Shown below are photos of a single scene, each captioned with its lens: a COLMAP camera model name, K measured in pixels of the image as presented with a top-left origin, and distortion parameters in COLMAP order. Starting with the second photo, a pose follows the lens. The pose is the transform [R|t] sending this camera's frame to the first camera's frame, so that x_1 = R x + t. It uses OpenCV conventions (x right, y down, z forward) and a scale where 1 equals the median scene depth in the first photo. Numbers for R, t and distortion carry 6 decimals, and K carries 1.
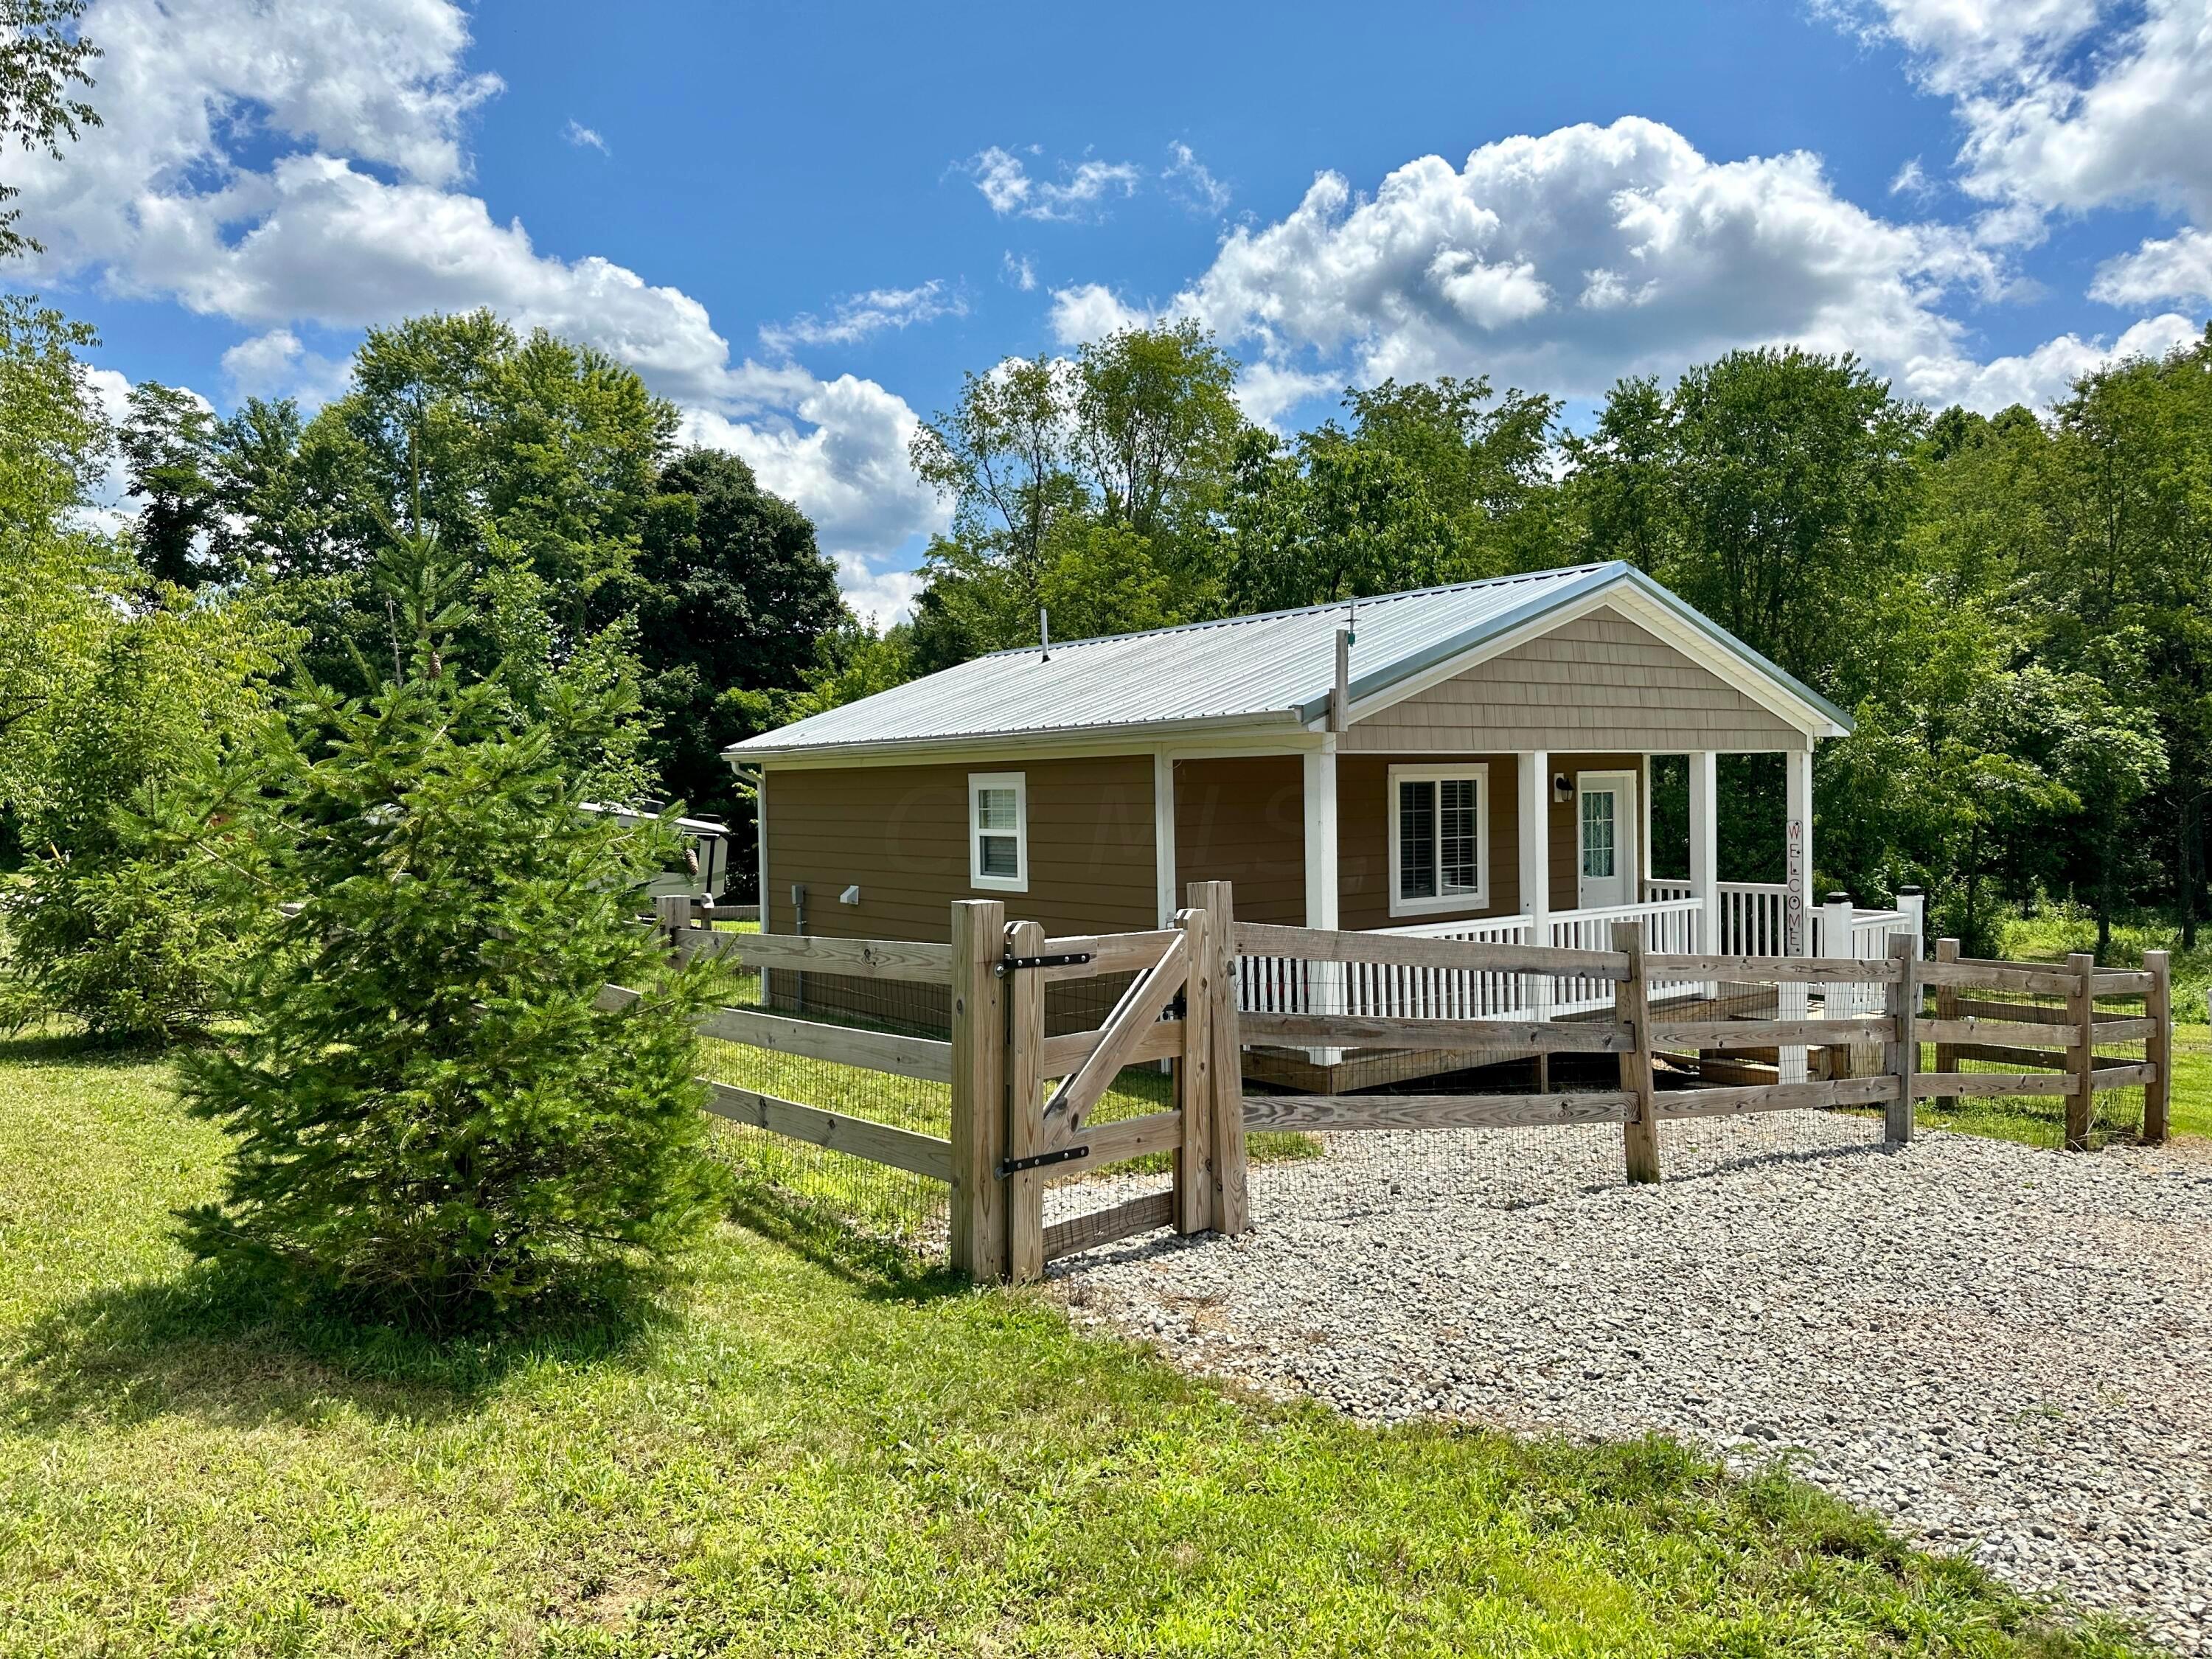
lens RADIAL K [[1576.5, 0, 1076.4], [0, 1576.5, 829.7], [0, 0, 1]] dist [0.037742, -0.104224]
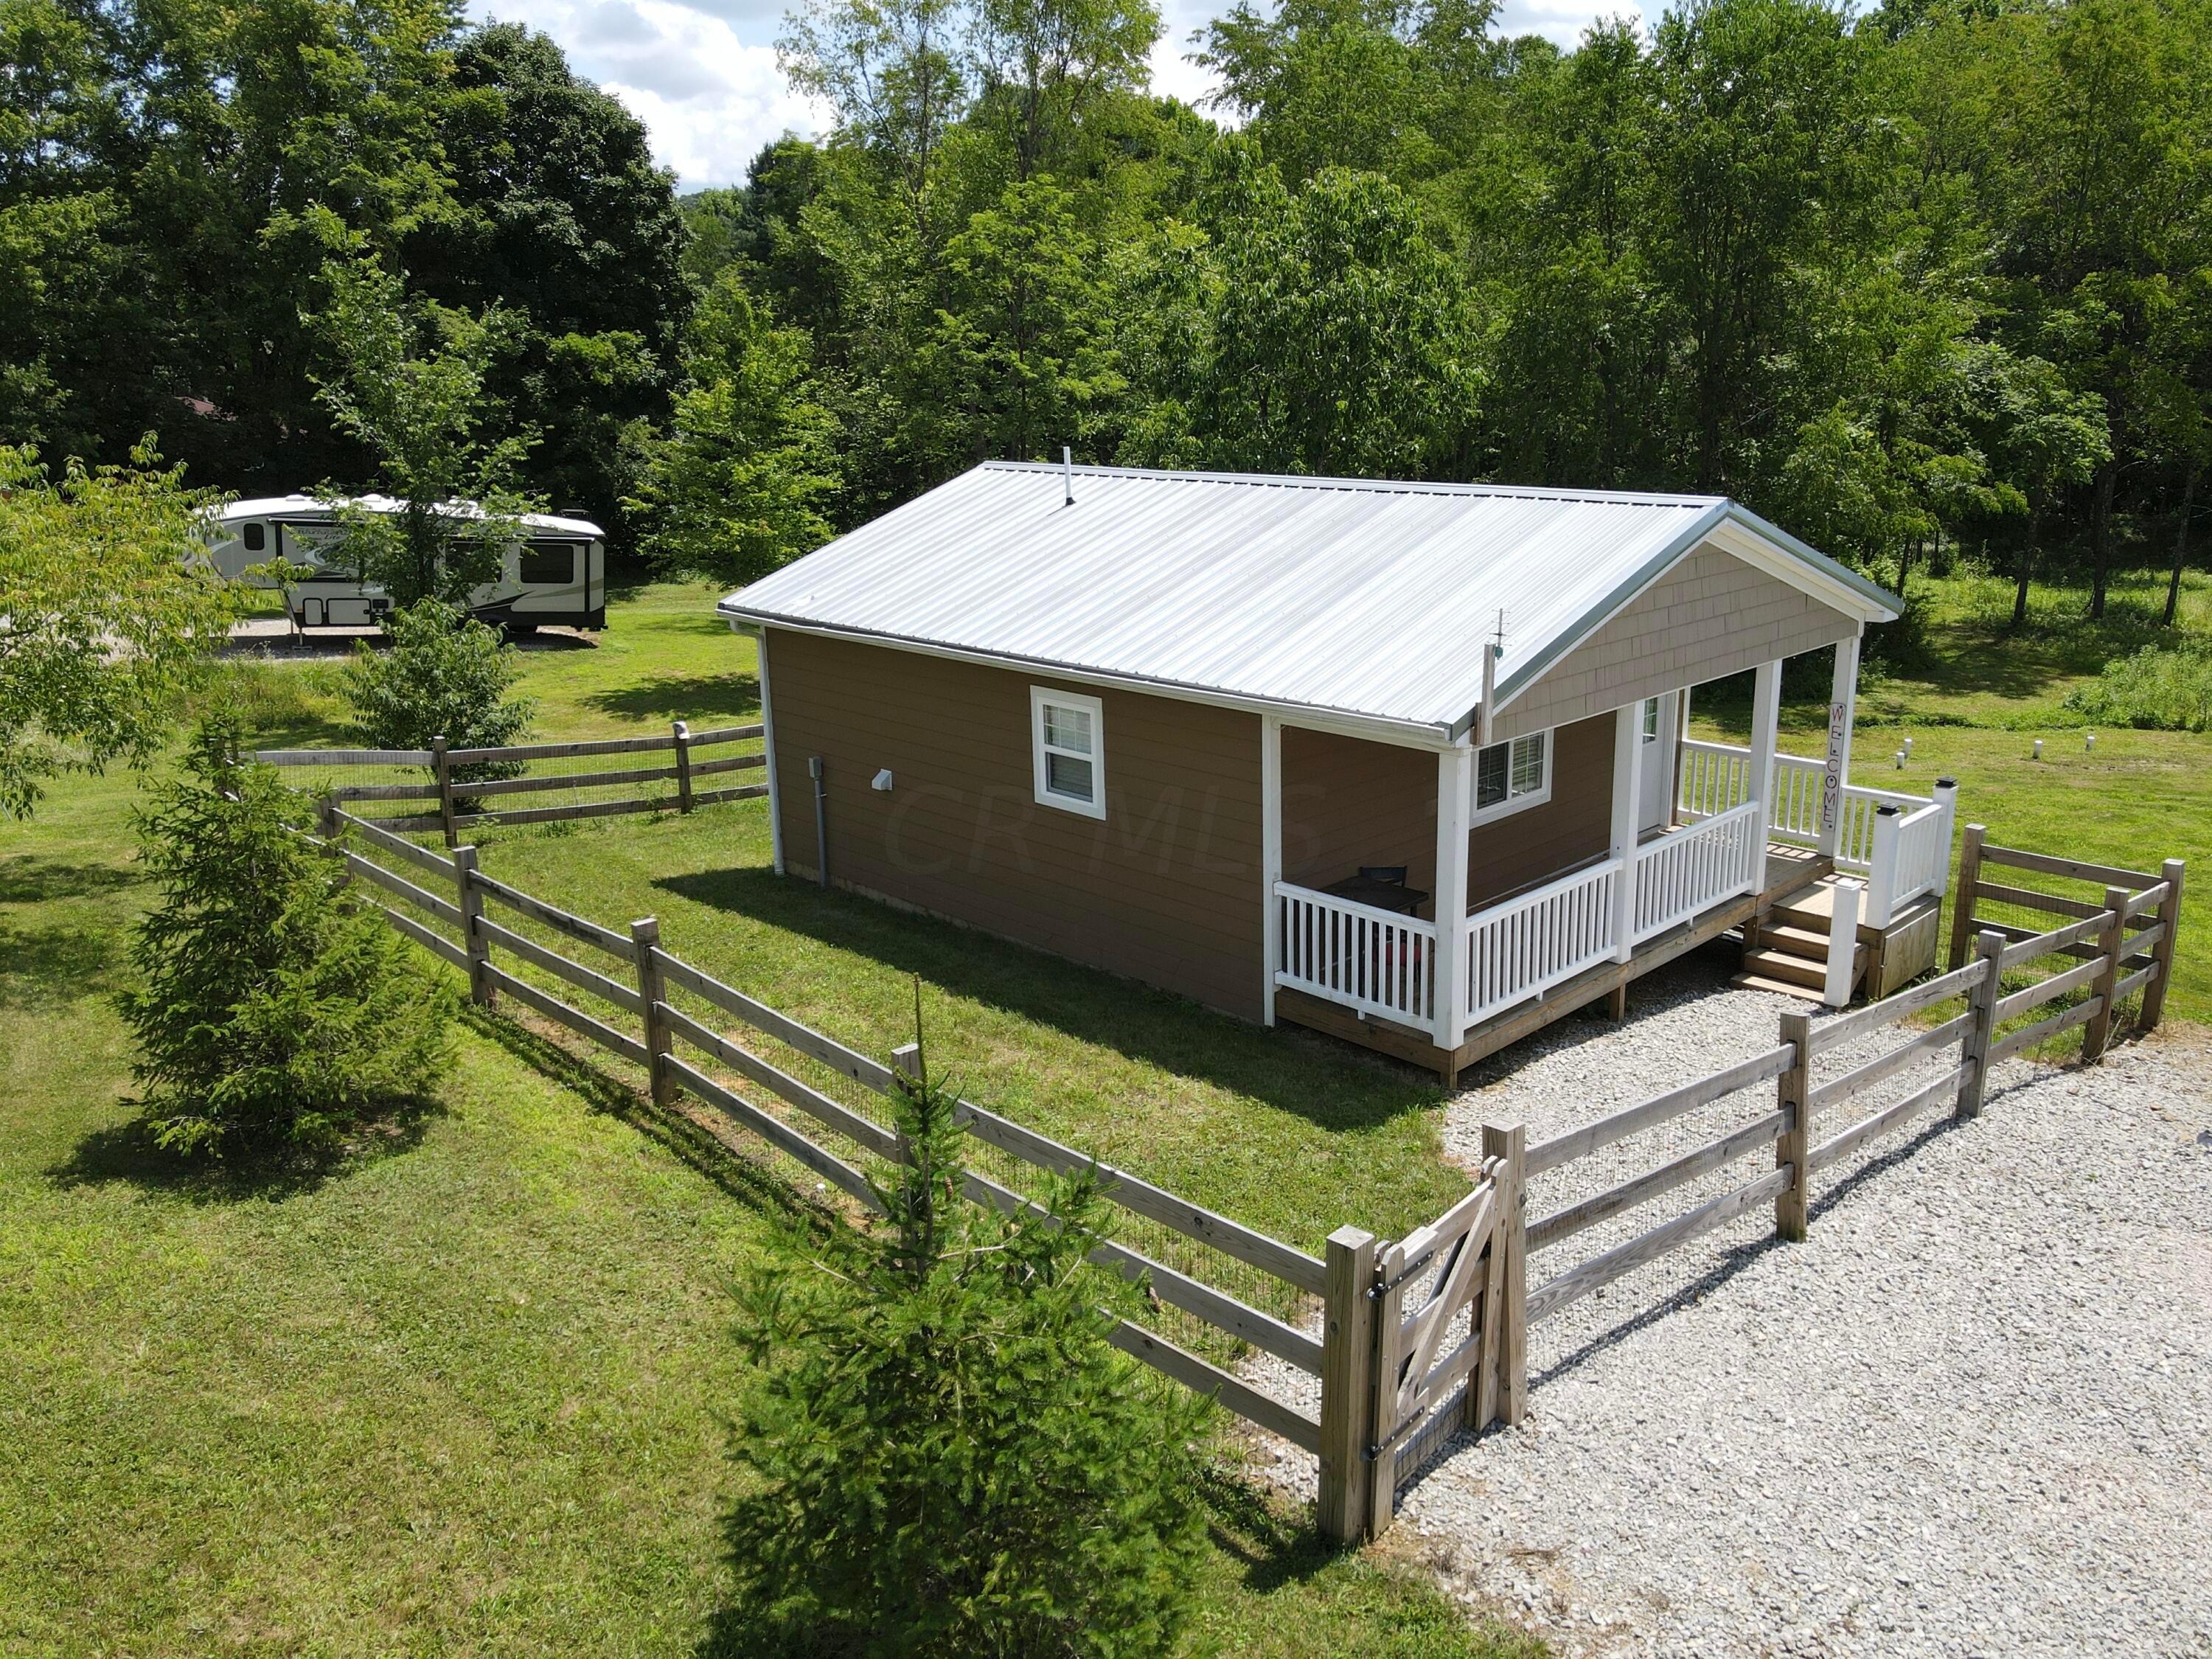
lens RADIAL K [[1729.6, 0, 1106.0], [0, 1729.6, 829.5], [0, 0, 1]] dist [-0.092508, 0.099306]
pose [[0.993125, -0.040155, 0.109956, -0.057213], [0.011247, 0.967710, 0.251816, -0.086094], [-0.116517, -0.248849, 0.961508, -0.008191]]
